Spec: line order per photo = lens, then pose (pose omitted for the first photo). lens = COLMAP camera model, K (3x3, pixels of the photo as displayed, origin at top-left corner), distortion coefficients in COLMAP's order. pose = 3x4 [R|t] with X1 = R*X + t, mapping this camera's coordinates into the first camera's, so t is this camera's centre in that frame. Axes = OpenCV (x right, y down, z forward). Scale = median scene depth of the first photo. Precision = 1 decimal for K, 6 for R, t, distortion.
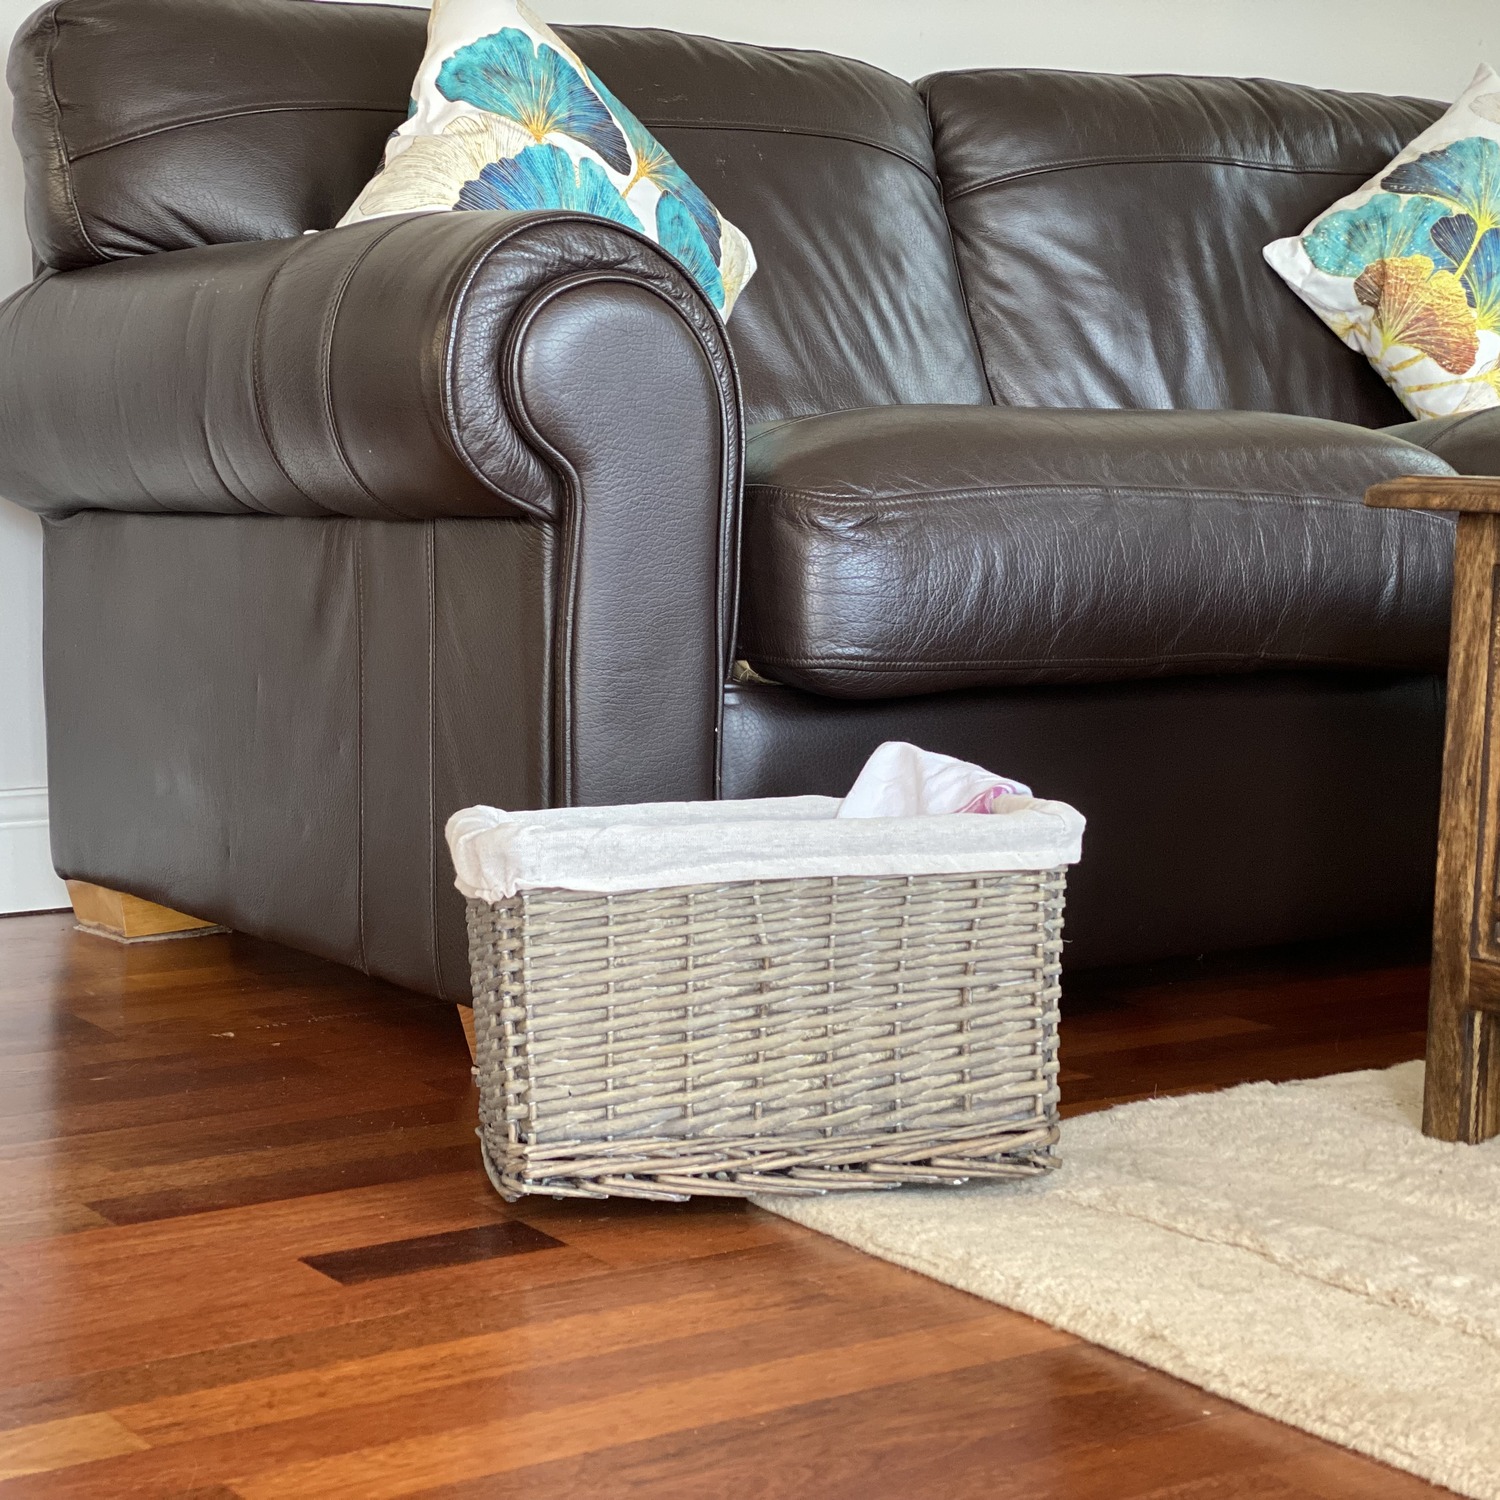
lens RADIAL K [[2933.4, 0, 746.1], [0, 2933.4, 751.0], [0, 0, 1]] dist [0.087720, 0.026063]
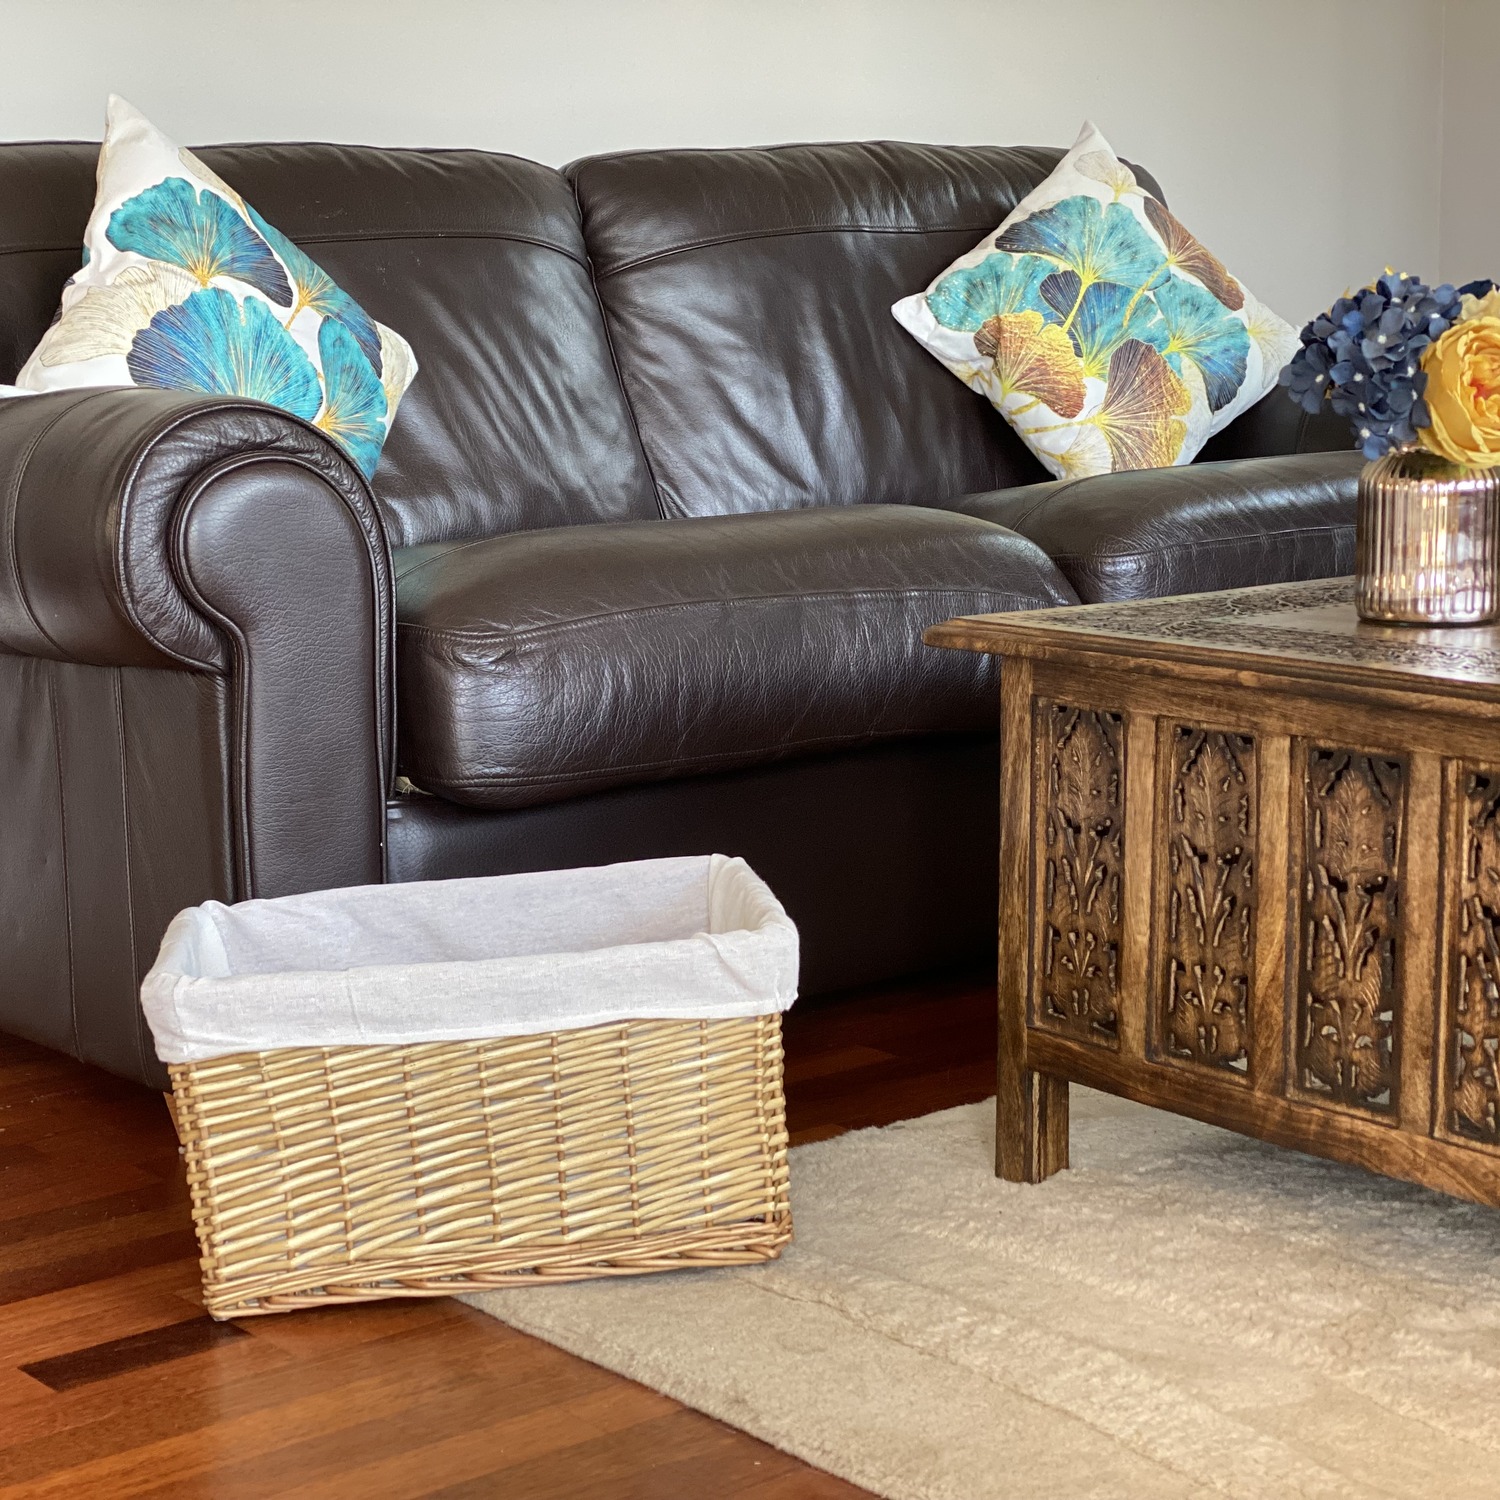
lens RADIAL K [[2933.4, 0, 746.1], [0, 2933.4, 751.0], [0, 0, 1]] dist [0.087720, 0.026063]
pose [[0.995803, -0.046091, 0.079066, 0.035984], [0.042495, 0.998010, 0.046585, -0.076961], [-0.081056, -0.043030, 0.995780, -0.119225]]
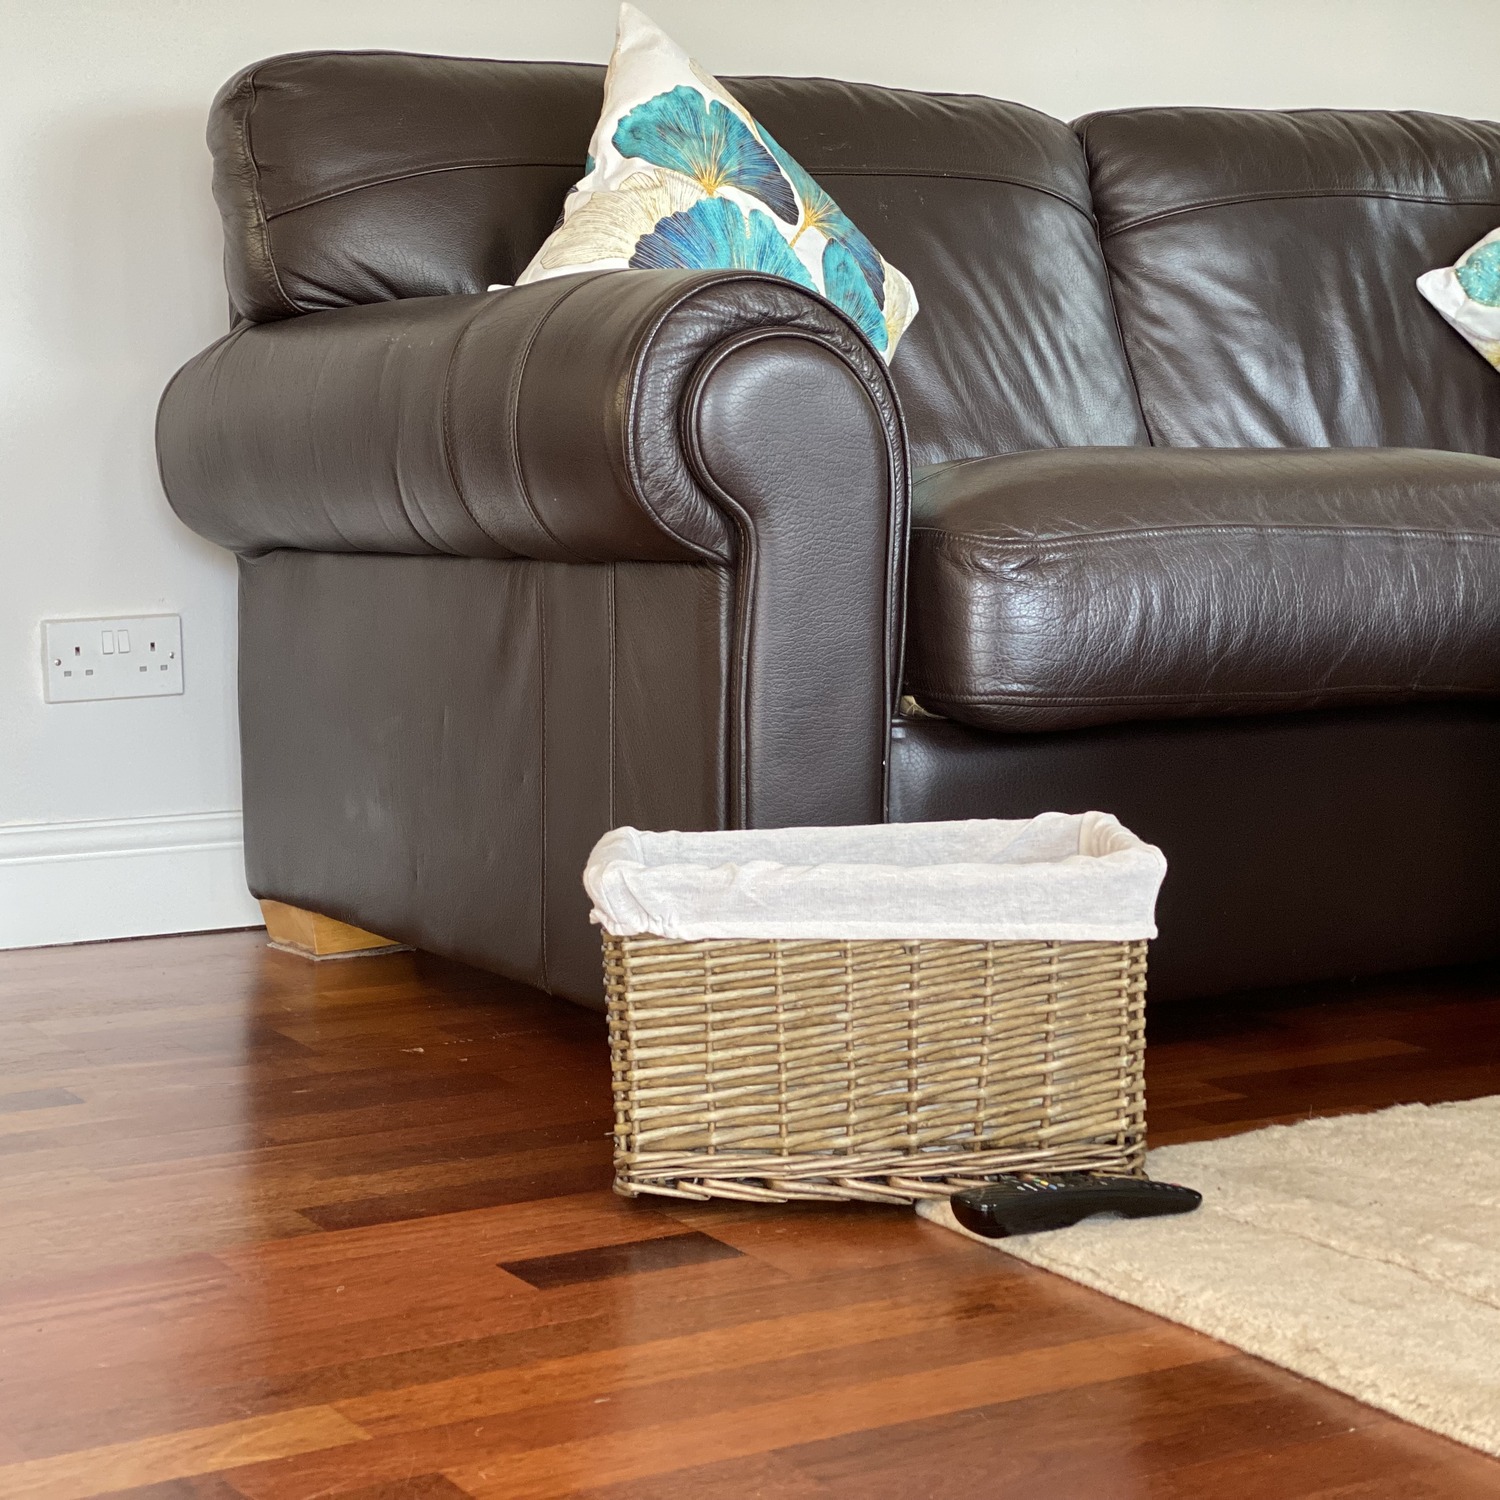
lens RADIAL K [[2929.5, 0, 713.2], [0, 2929.5, 764.0], [0, 0, 1]] dist [0.090692, -0.024121]
pose [[0.998133, -0.000140, -0.061083, -0.005966], [0.000294, 0.999997, 0.002511, -0.008123], [0.061082, -0.002525, 0.998130, -0.039569]]
